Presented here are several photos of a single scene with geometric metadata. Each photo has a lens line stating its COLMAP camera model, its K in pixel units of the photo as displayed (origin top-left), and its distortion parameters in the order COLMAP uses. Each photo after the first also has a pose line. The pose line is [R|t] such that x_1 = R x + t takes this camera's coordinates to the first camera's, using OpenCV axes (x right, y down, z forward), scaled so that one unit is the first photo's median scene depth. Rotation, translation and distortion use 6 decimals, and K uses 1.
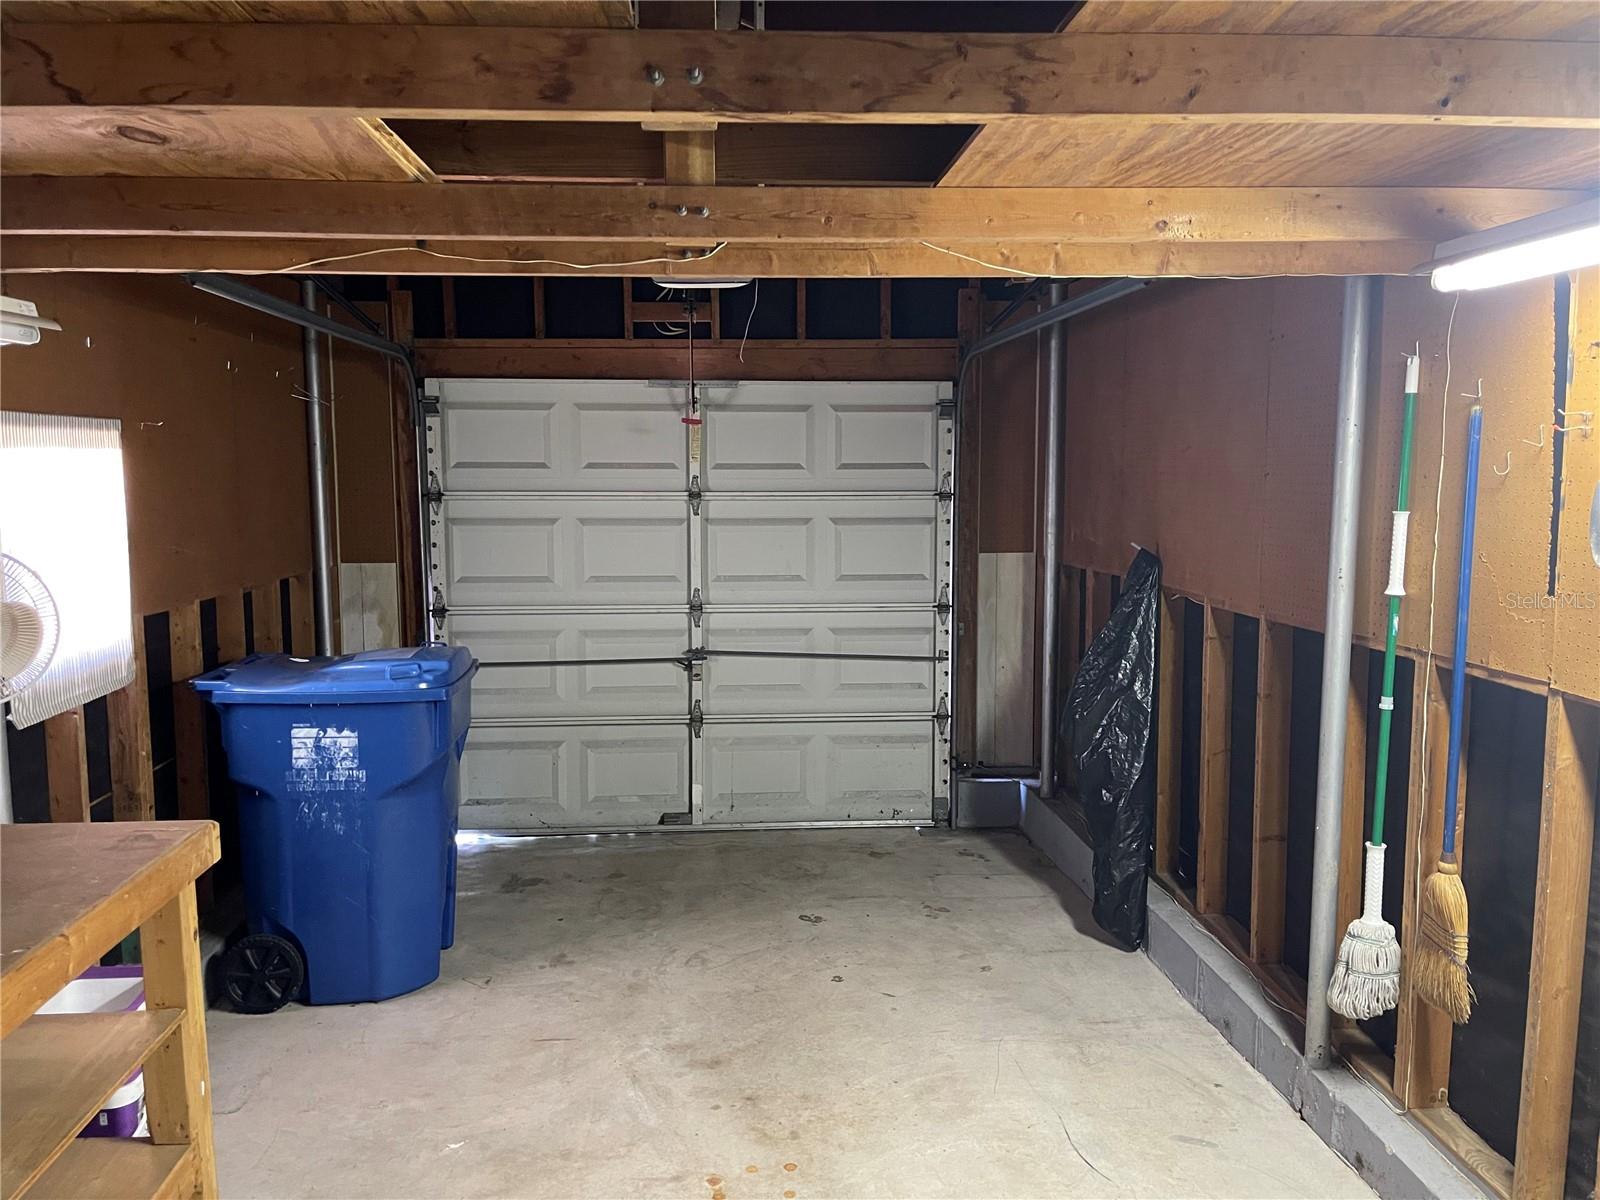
lens RADIAL K [[1265.4, 0, 802.3], [0, 1265.4, 611.0], [0, 0, 1]] dist [0.083347, -0.121724]
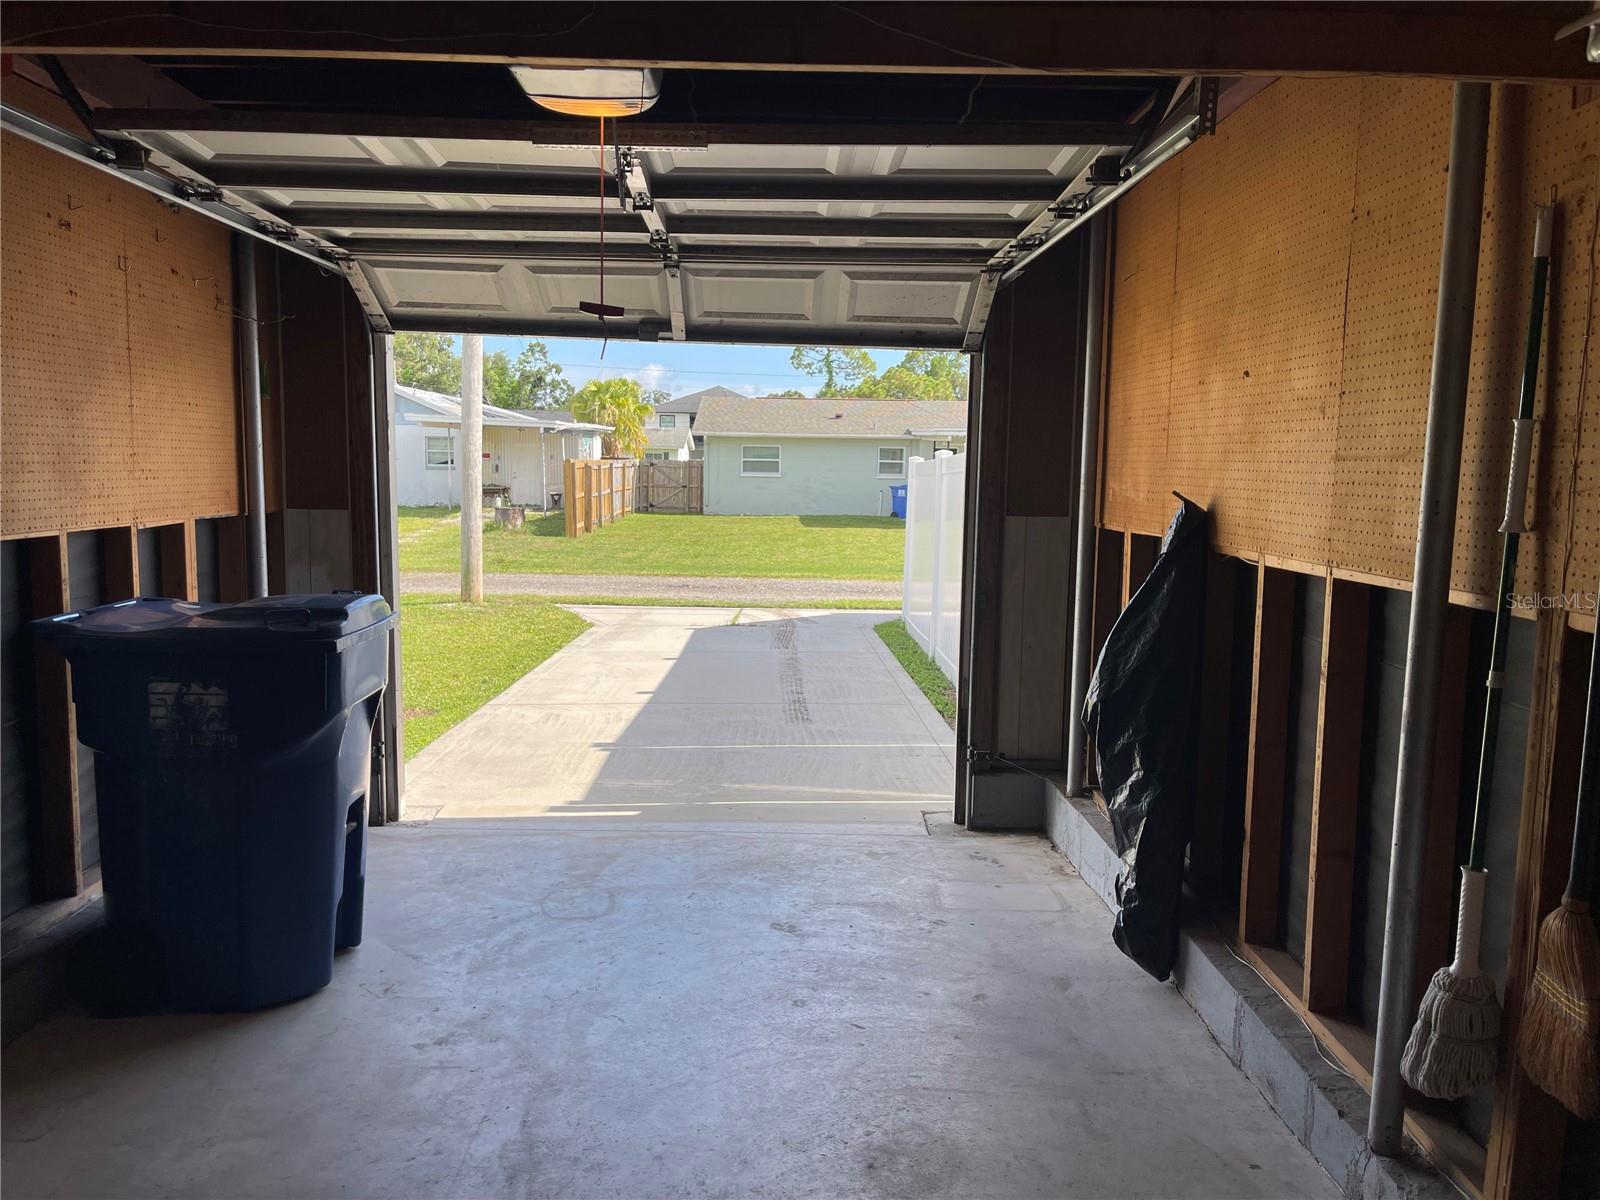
lens RADIAL K [[1265.4, 0, 798.9], [0, 1265.4, 591.1], [0, 0, 1]] dist [0.083347, -0.121724]
pose [[0.998052, 0.024096, -0.057553, 0.074915], [-0.024661, 0.999654, -0.009128, 0.028749], [0.057313, 0.010530, 0.998301, 0.177411]]
